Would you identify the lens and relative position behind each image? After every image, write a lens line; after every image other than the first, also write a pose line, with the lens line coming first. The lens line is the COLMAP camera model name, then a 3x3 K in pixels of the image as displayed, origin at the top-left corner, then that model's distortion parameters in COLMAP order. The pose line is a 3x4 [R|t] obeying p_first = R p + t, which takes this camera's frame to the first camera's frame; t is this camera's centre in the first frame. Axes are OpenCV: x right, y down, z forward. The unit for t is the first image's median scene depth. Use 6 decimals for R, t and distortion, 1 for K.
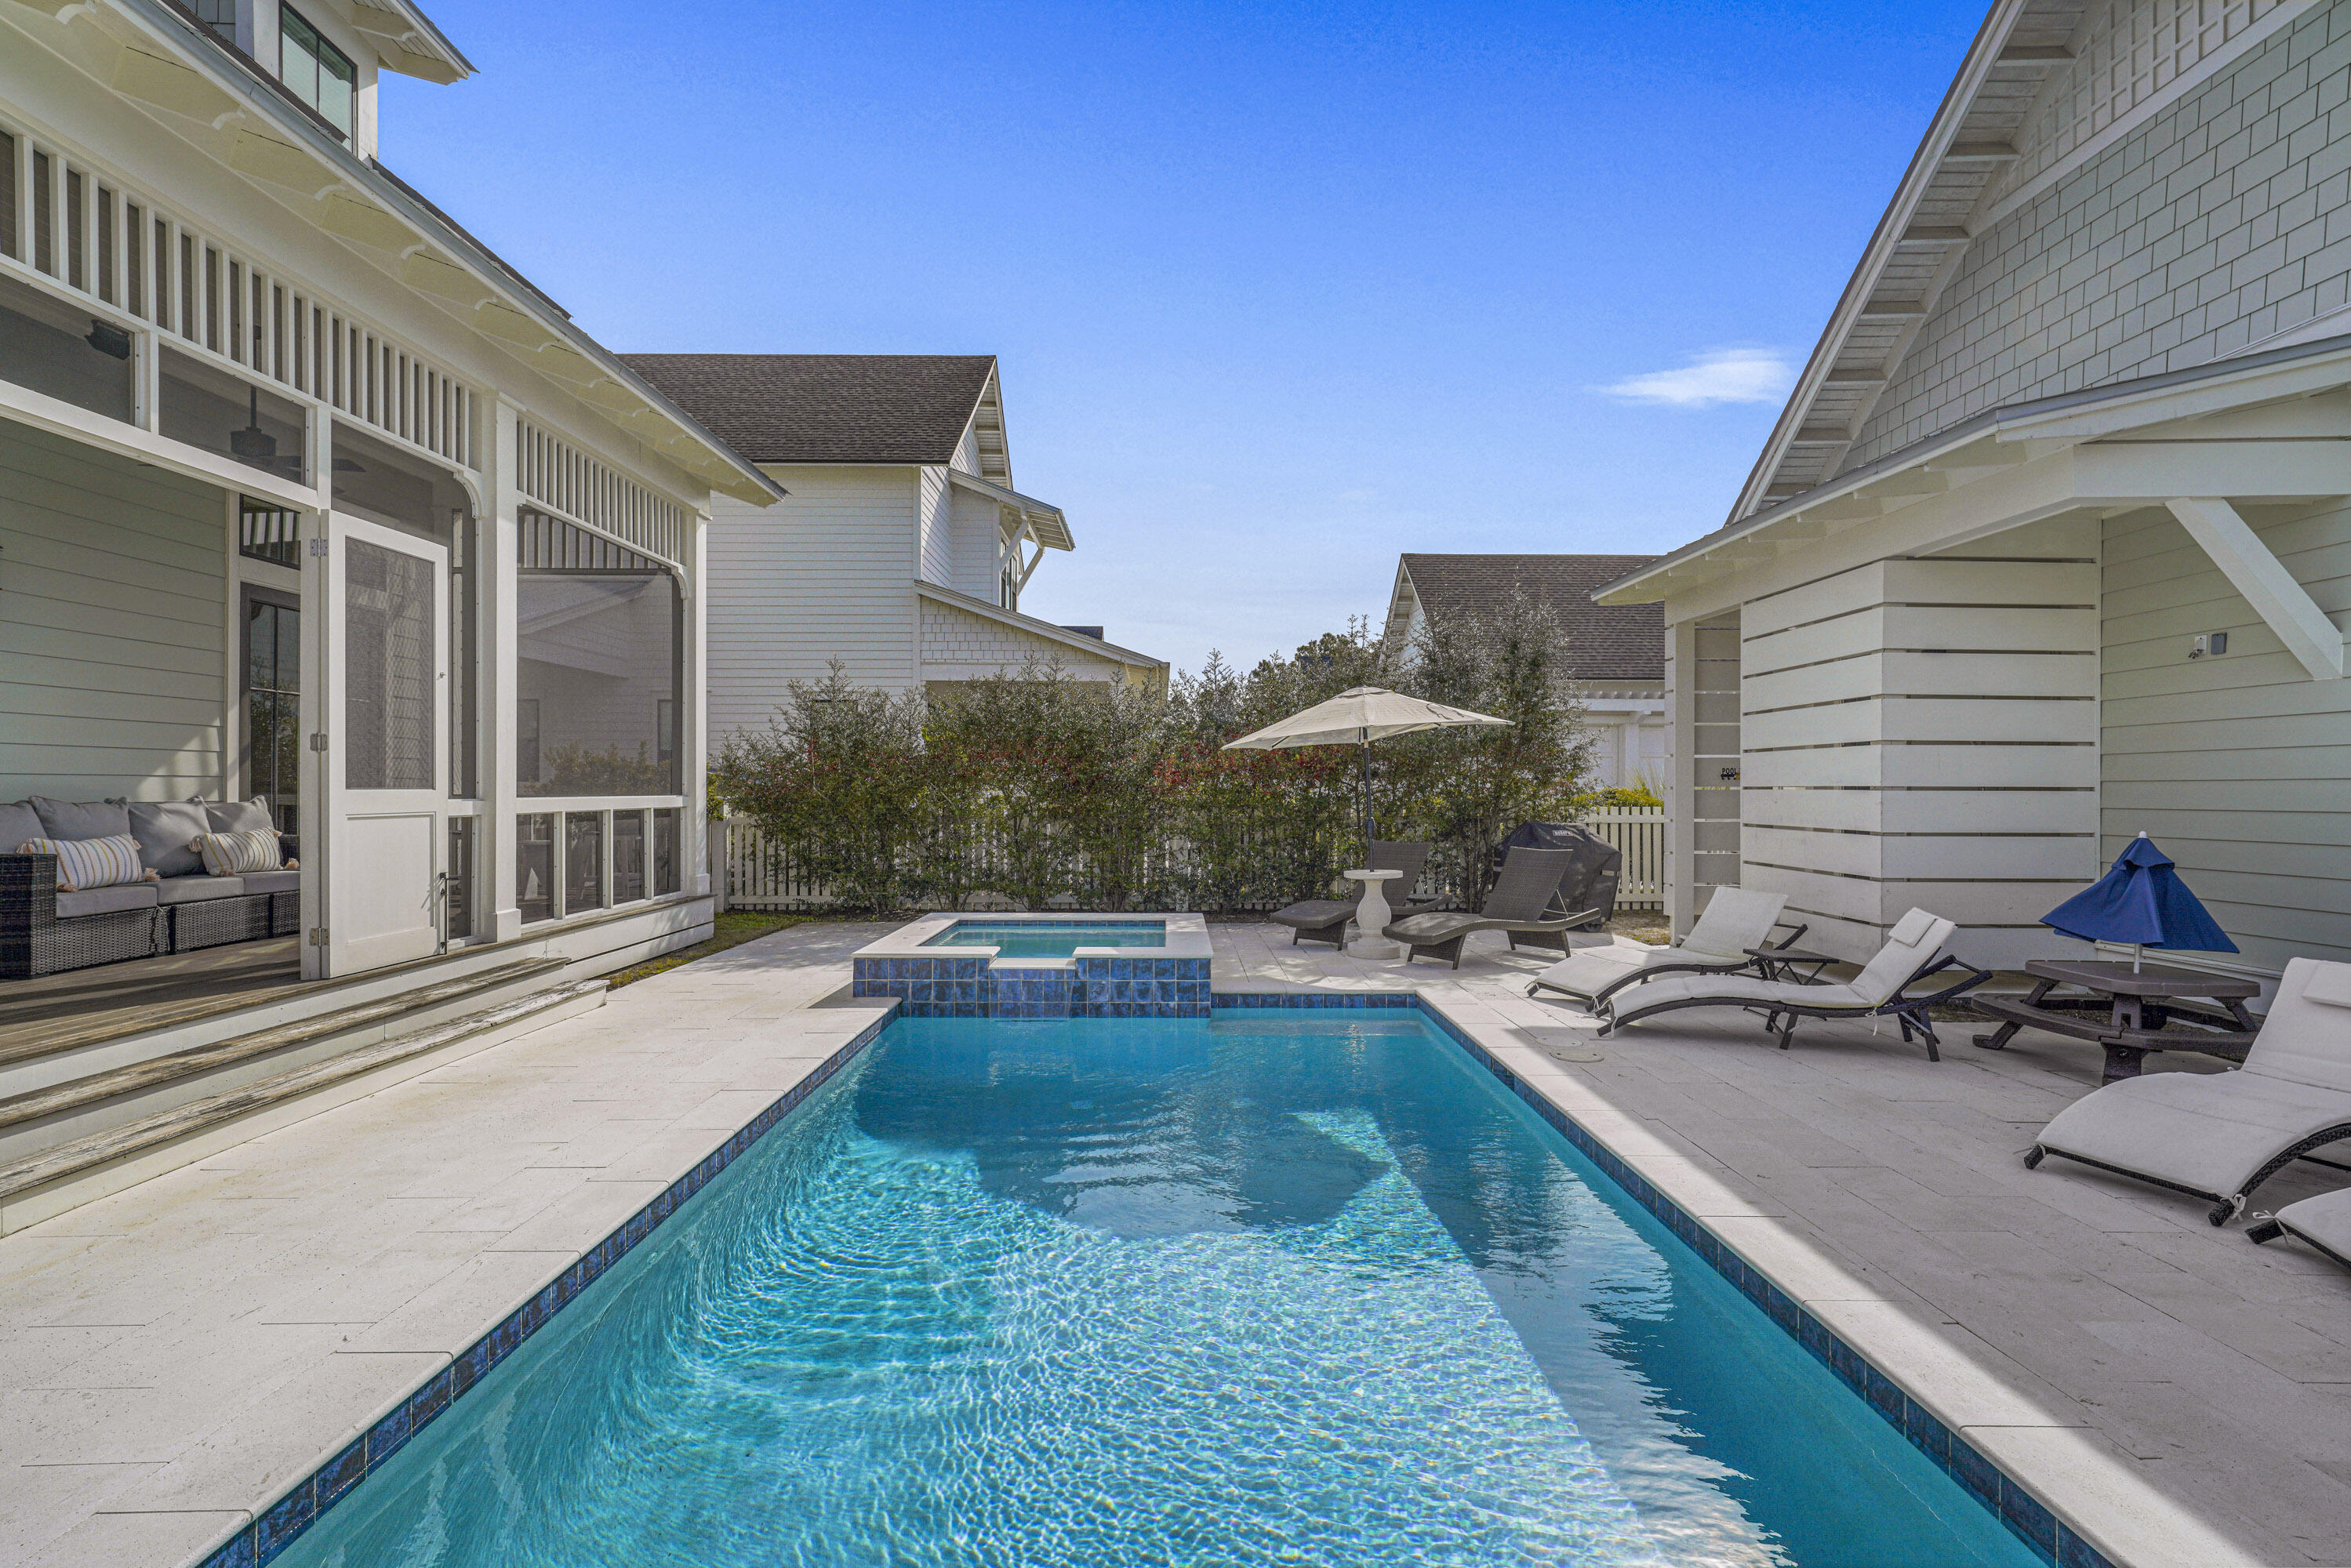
lens RADIAL K [[1110.2, 0, 1171.5], [0, 1110.2, 787.9], [0, 0, 1]] dist [-0.000650, 0.000428]
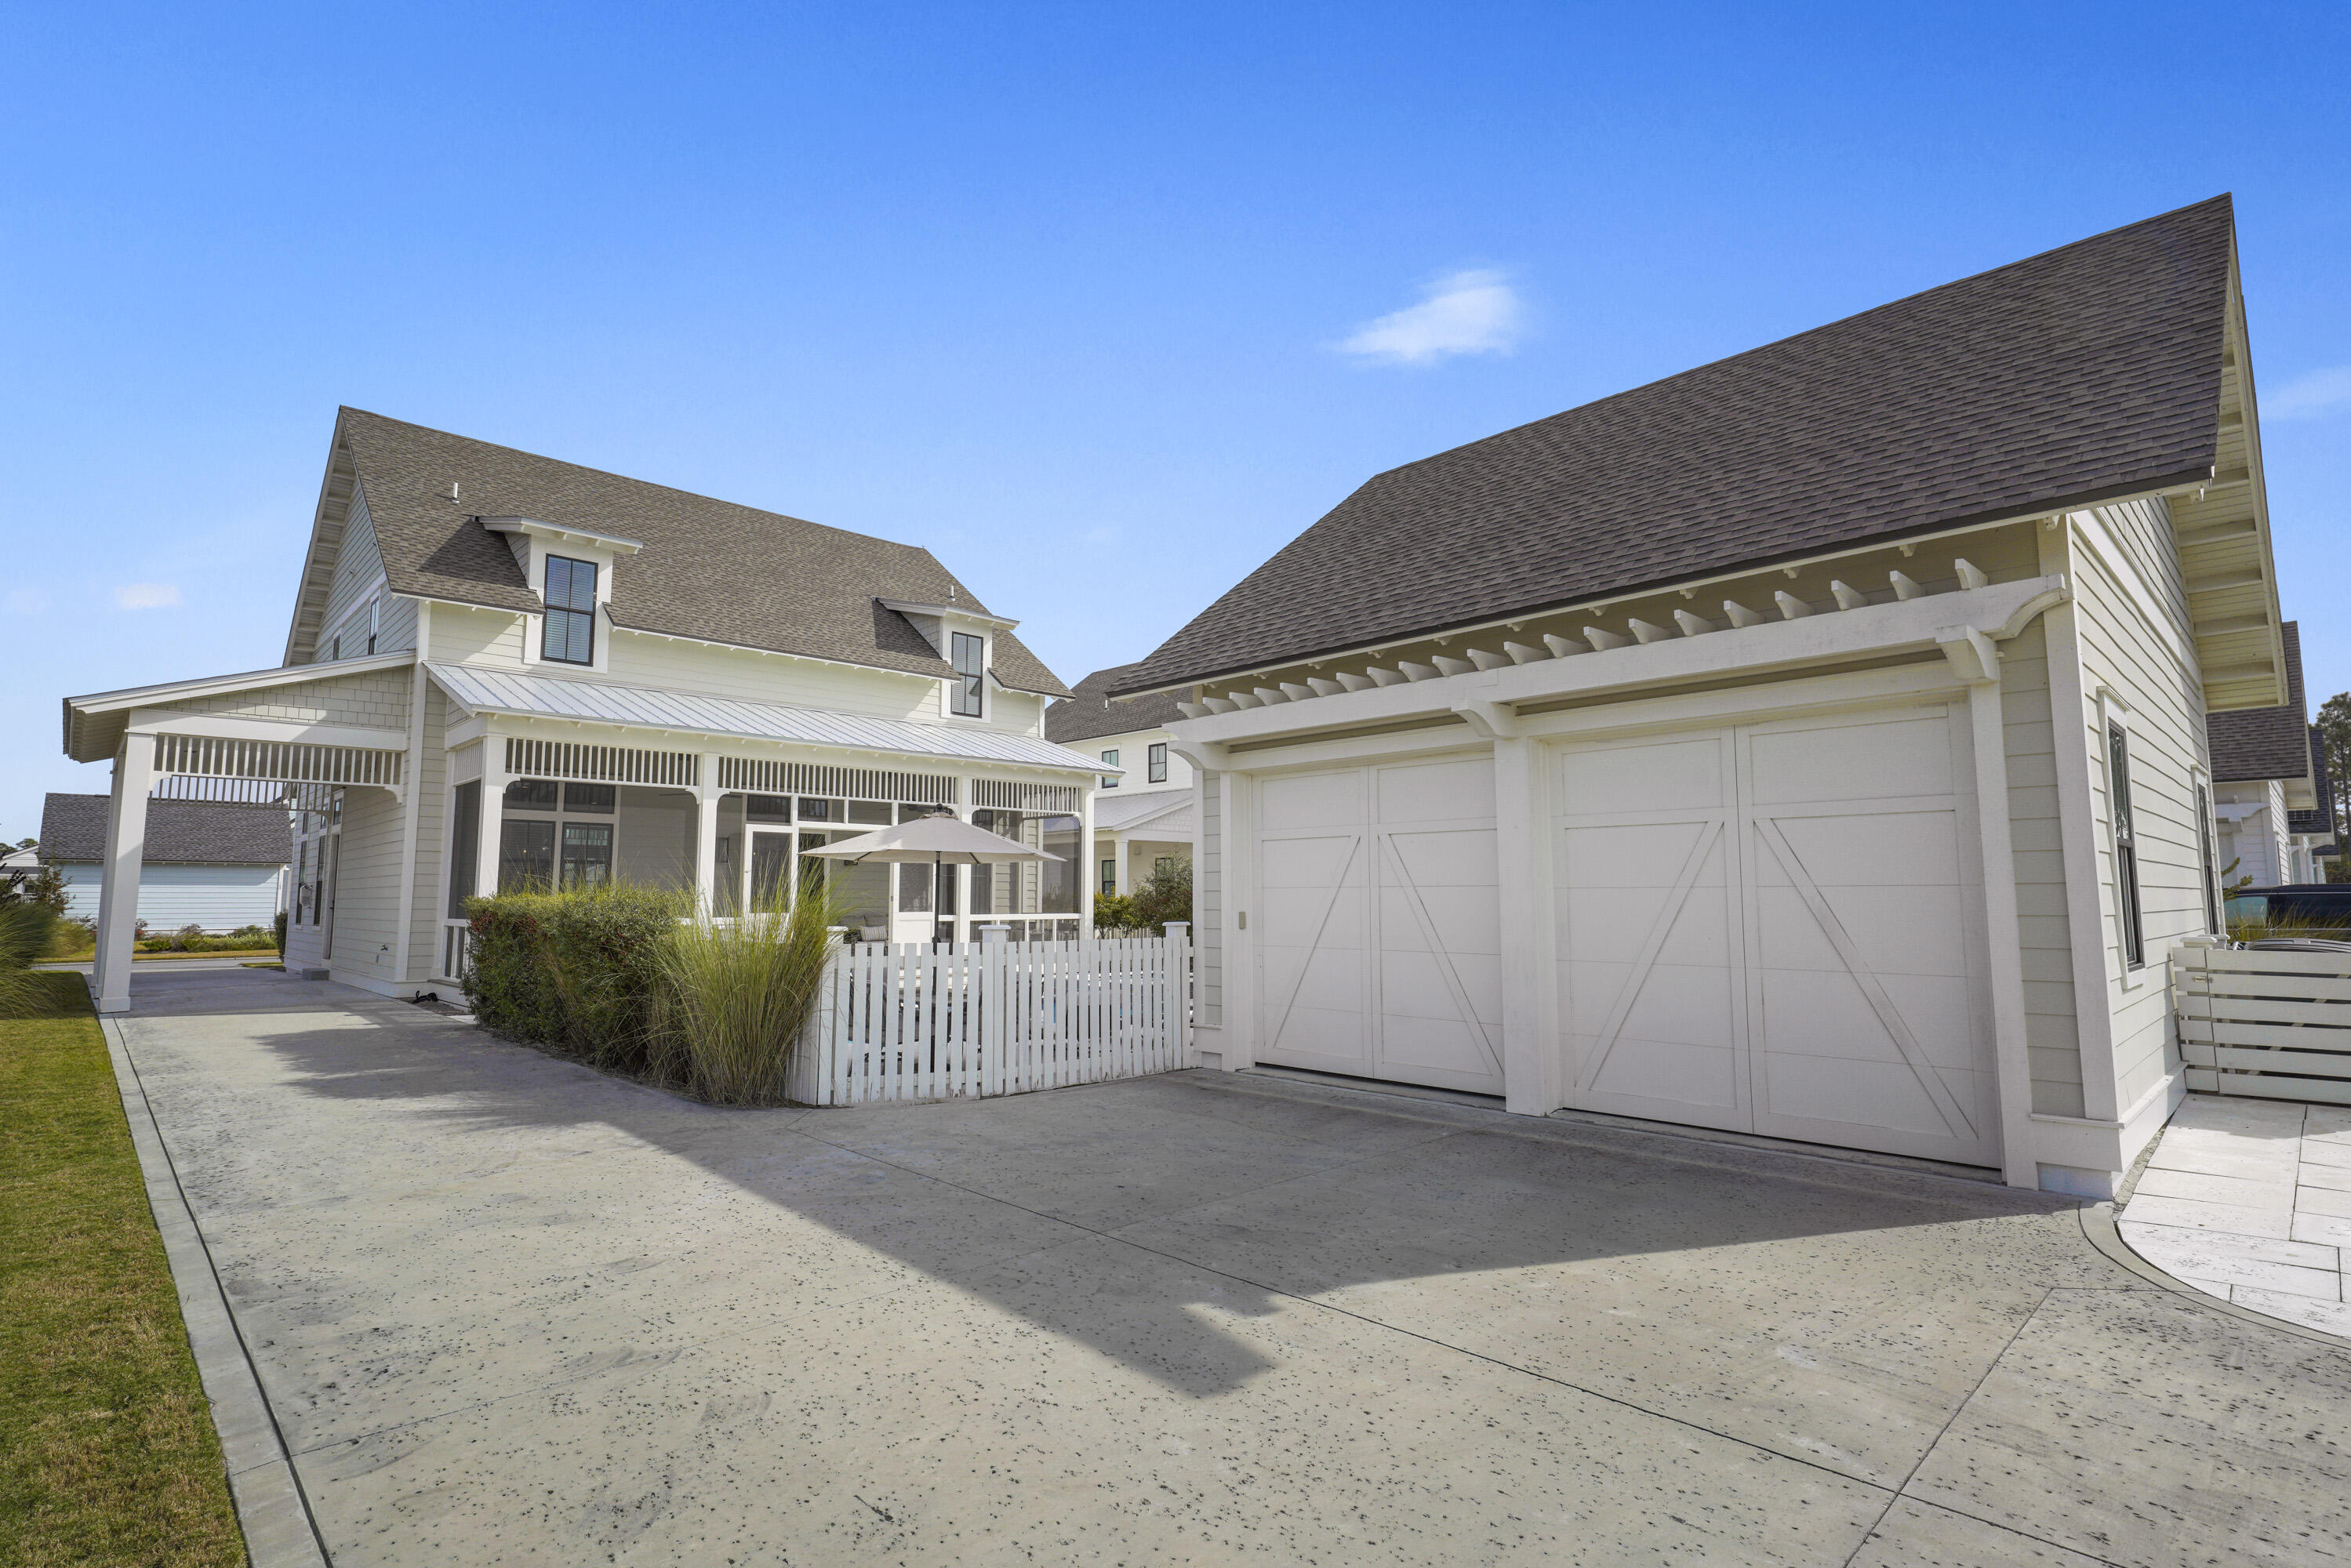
lens RADIAL K [[1147.3, 0, 1172.1], [0, 1147.3, 780.7], [0, 0, 1]] dist [-0.000199, 0.000078]
pose [[0.687433, -0.081266, -0.721687, 1.849322], [0.004658, 0.994193, -0.107514, -0.012508], [0.726233, 0.070547, 0.683819, -0.638459]]
